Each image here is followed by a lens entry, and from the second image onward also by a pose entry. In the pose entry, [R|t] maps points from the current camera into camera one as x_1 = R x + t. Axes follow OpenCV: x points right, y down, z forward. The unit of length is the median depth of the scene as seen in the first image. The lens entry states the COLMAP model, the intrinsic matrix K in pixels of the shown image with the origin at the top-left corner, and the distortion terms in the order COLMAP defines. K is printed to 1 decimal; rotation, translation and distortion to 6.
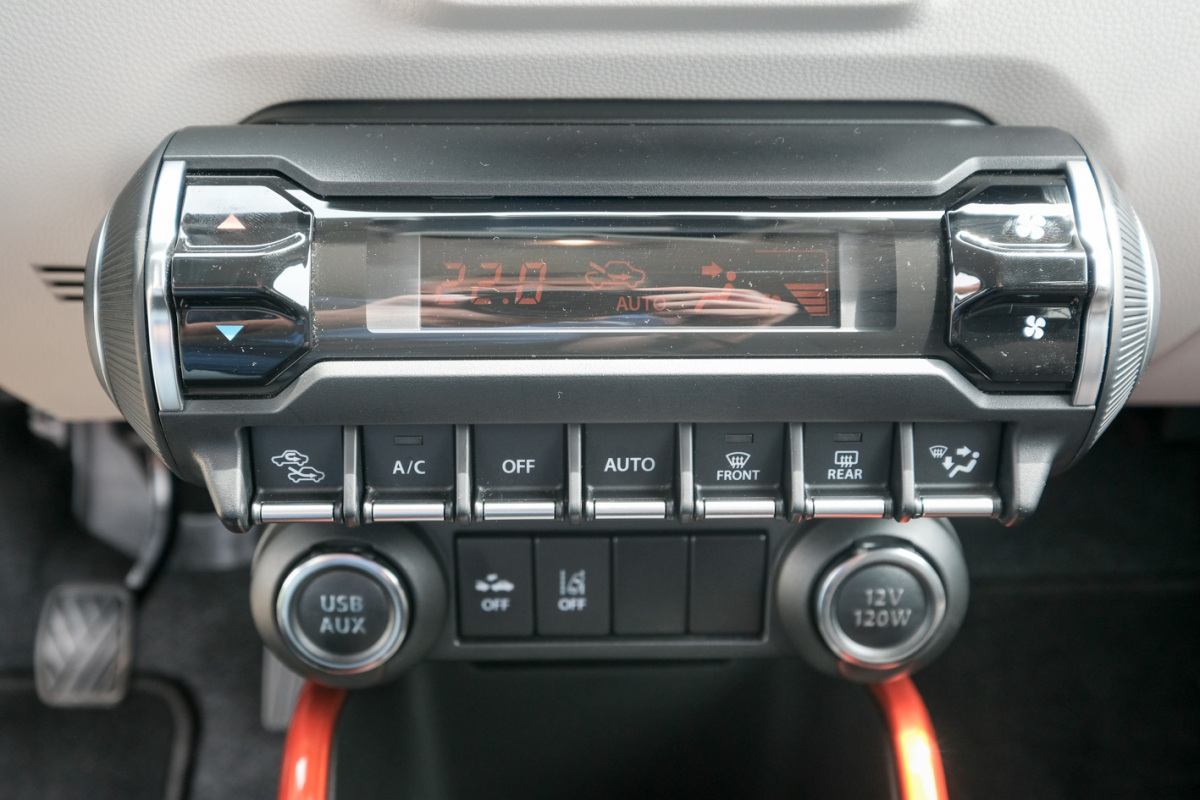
lens RADIAL K [[1249.7, 0, 601.7], [0, 1249.7, 401.2], [0, 0, 1]] dist [0.004745, 0.000000]
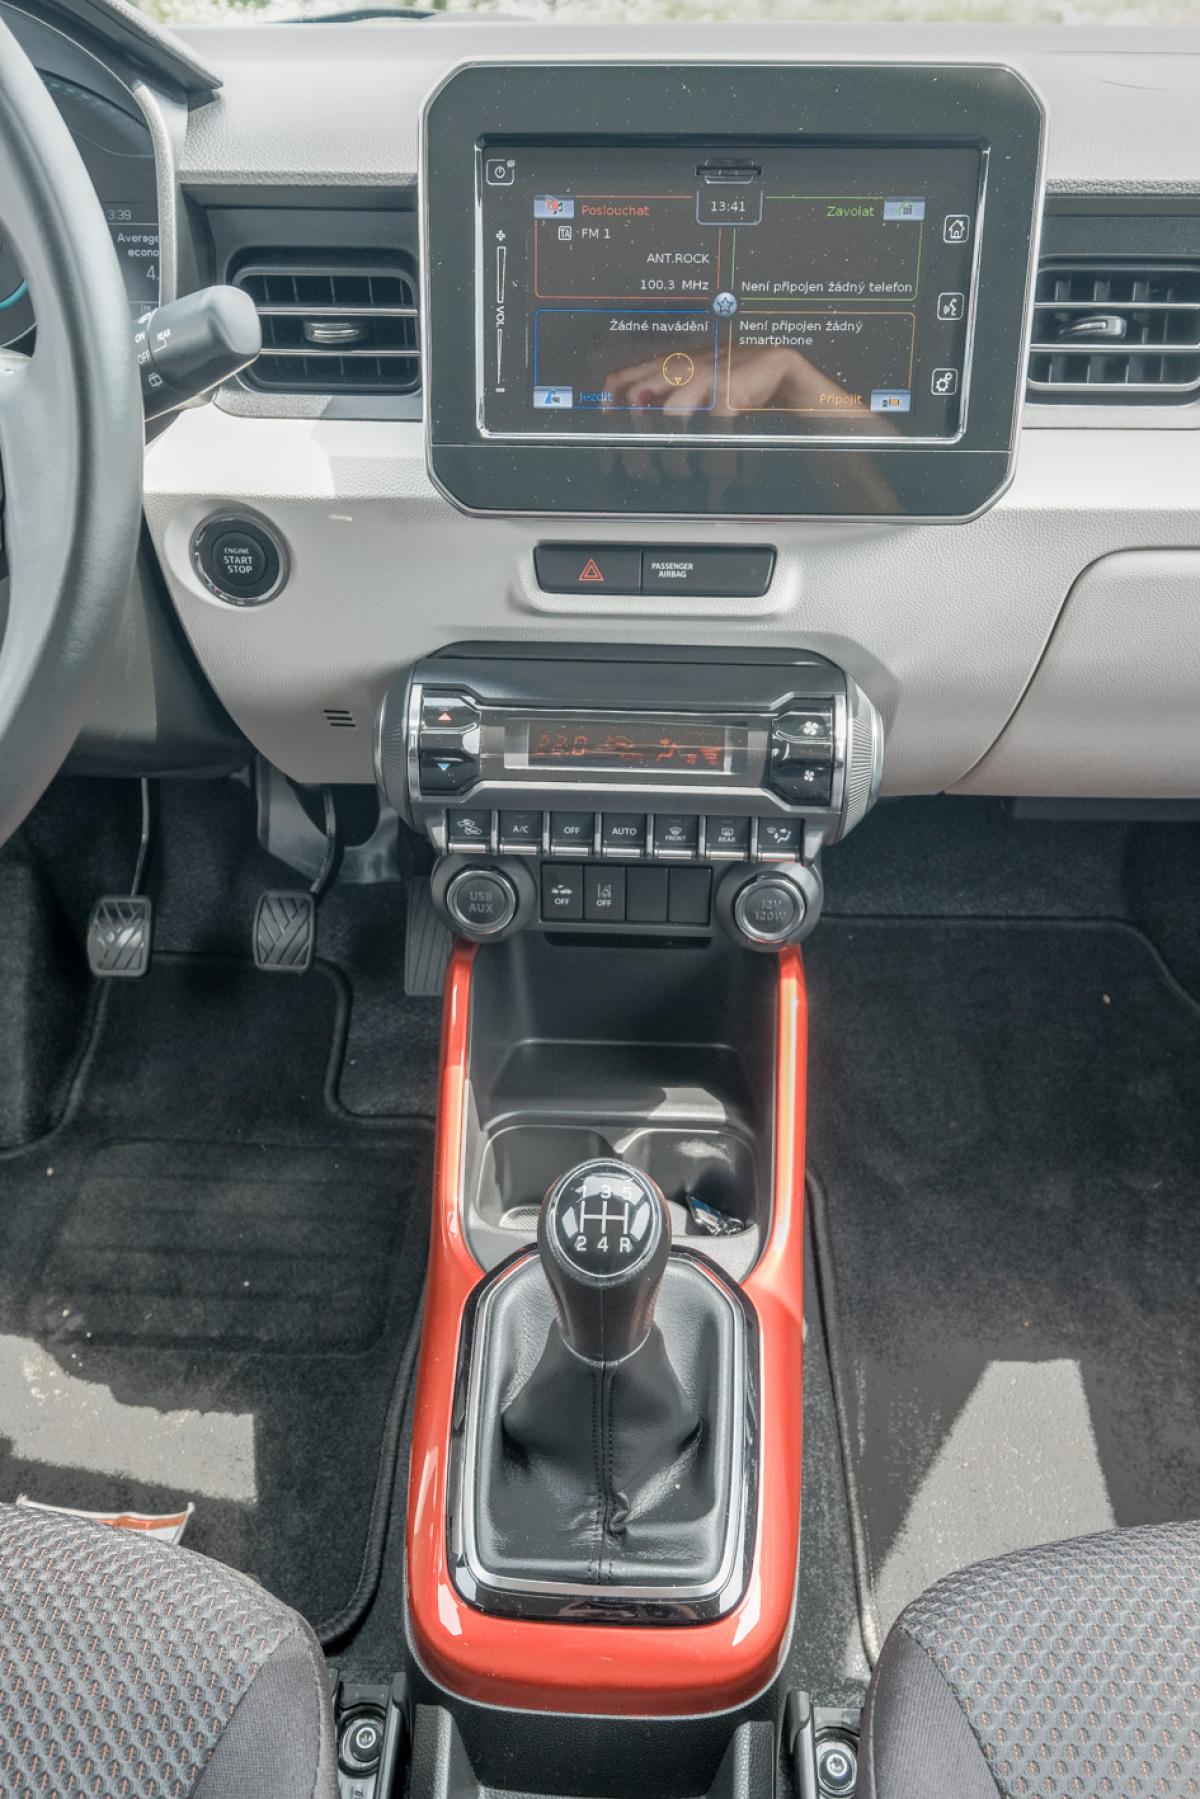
lens RADIAL K [[1485.5, 0, 601.3], [0, 1485.5, 900.7], [0, 0, 1]] dist [0.001986, 0.000451]
pose [[0.996373, 0.039746, -0.075237, 0.178423], [-0.030291, 0.991960, 0.122873, -0.141524], [0.079516, -0.120149, 0.989566, -1.513675]]
